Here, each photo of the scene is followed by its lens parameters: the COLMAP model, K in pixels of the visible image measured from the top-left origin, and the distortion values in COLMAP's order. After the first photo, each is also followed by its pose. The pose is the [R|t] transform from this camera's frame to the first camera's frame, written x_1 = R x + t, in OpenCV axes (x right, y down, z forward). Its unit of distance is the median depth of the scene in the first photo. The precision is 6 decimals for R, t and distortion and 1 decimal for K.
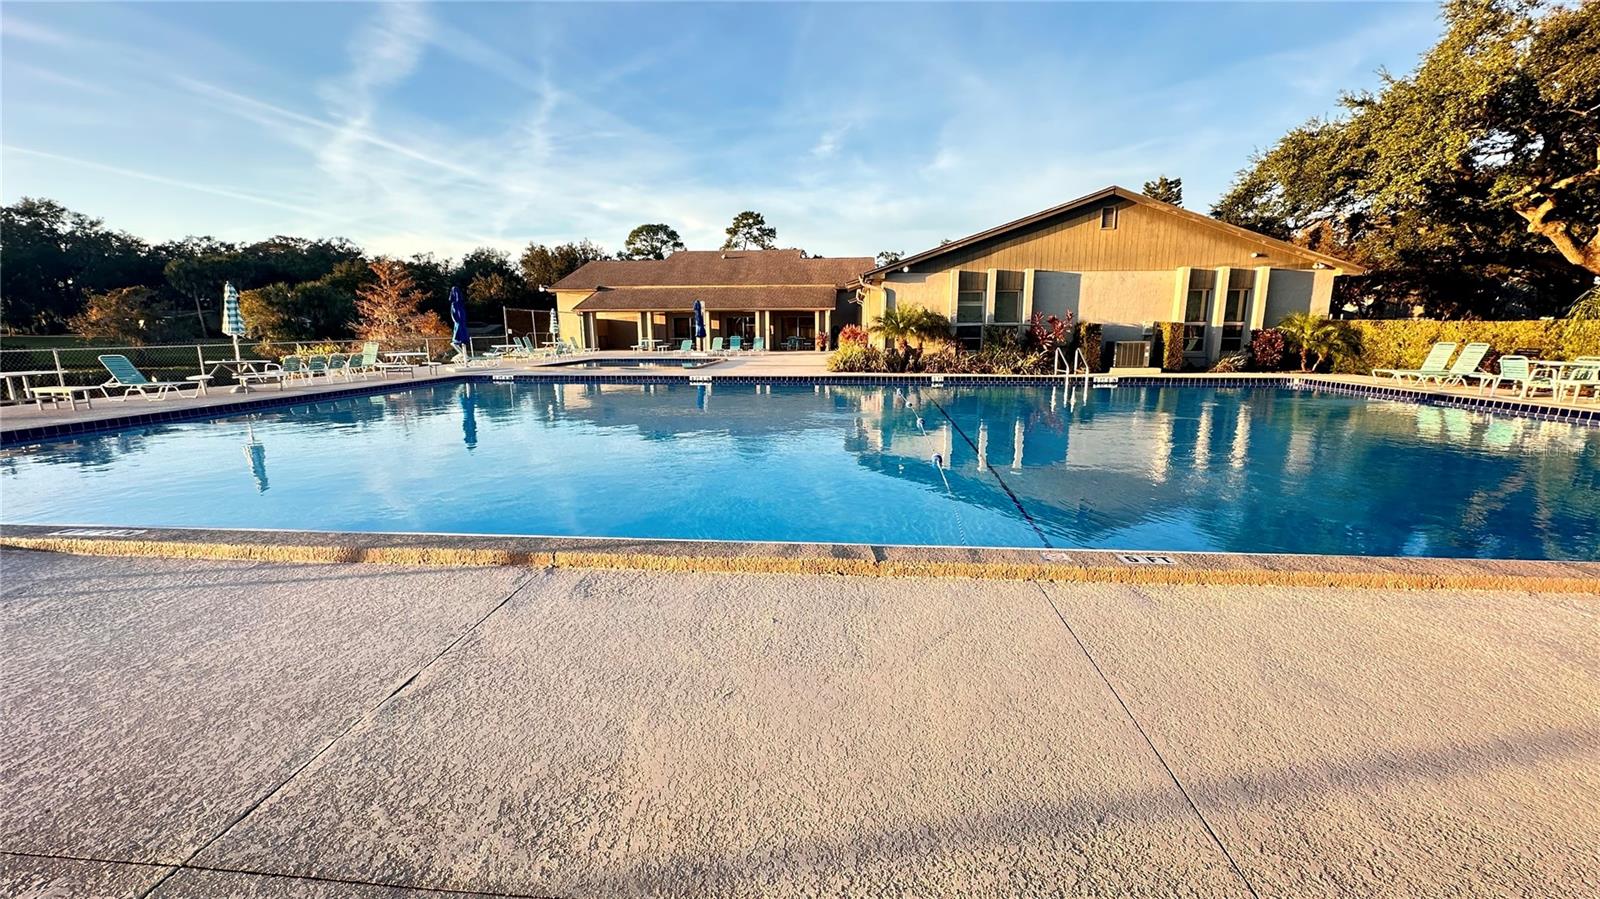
lens RADIAL K [[643.6, 0, 800.0], [0, 643.6, 449.5], [0, 0, 1]] dist [-0.000527, -0.000138]
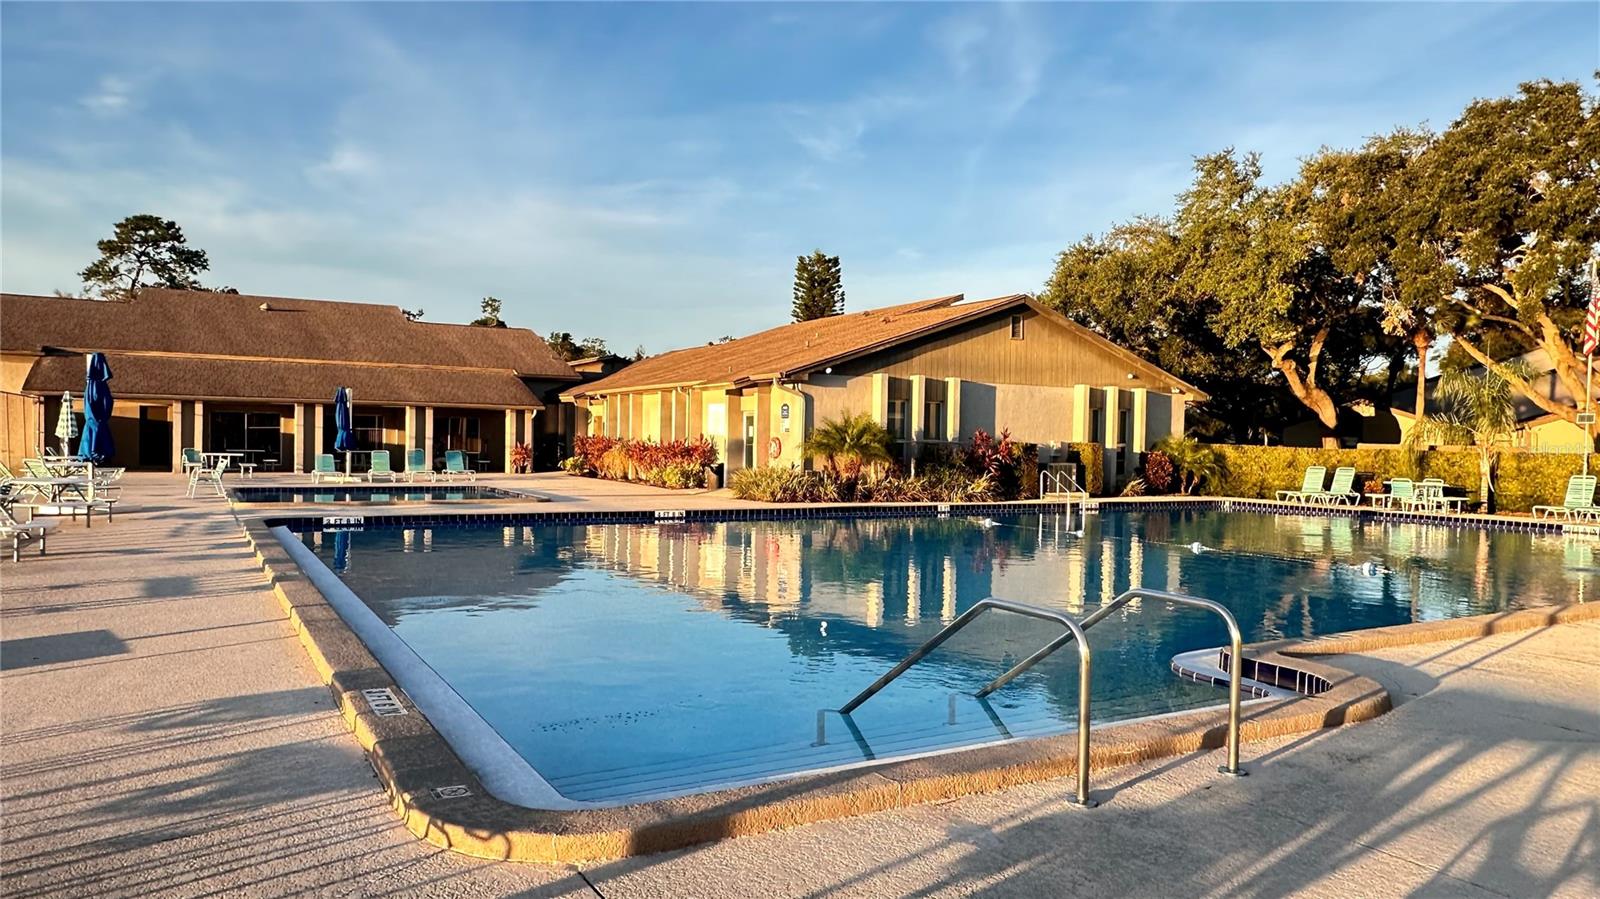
lens RADIAL K [[1077.2, 0, 800.0], [0, 1077.2, 449.5], [0, 0, 1]] dist [-0.003940, -0.000879]
pose [[0.821318, 0.013237, 0.570317, -0.604544], [0.084879, 0.985767, -0.145114, -0.000289], [-0.564121, 0.167593, 0.808505, -0.011655]]
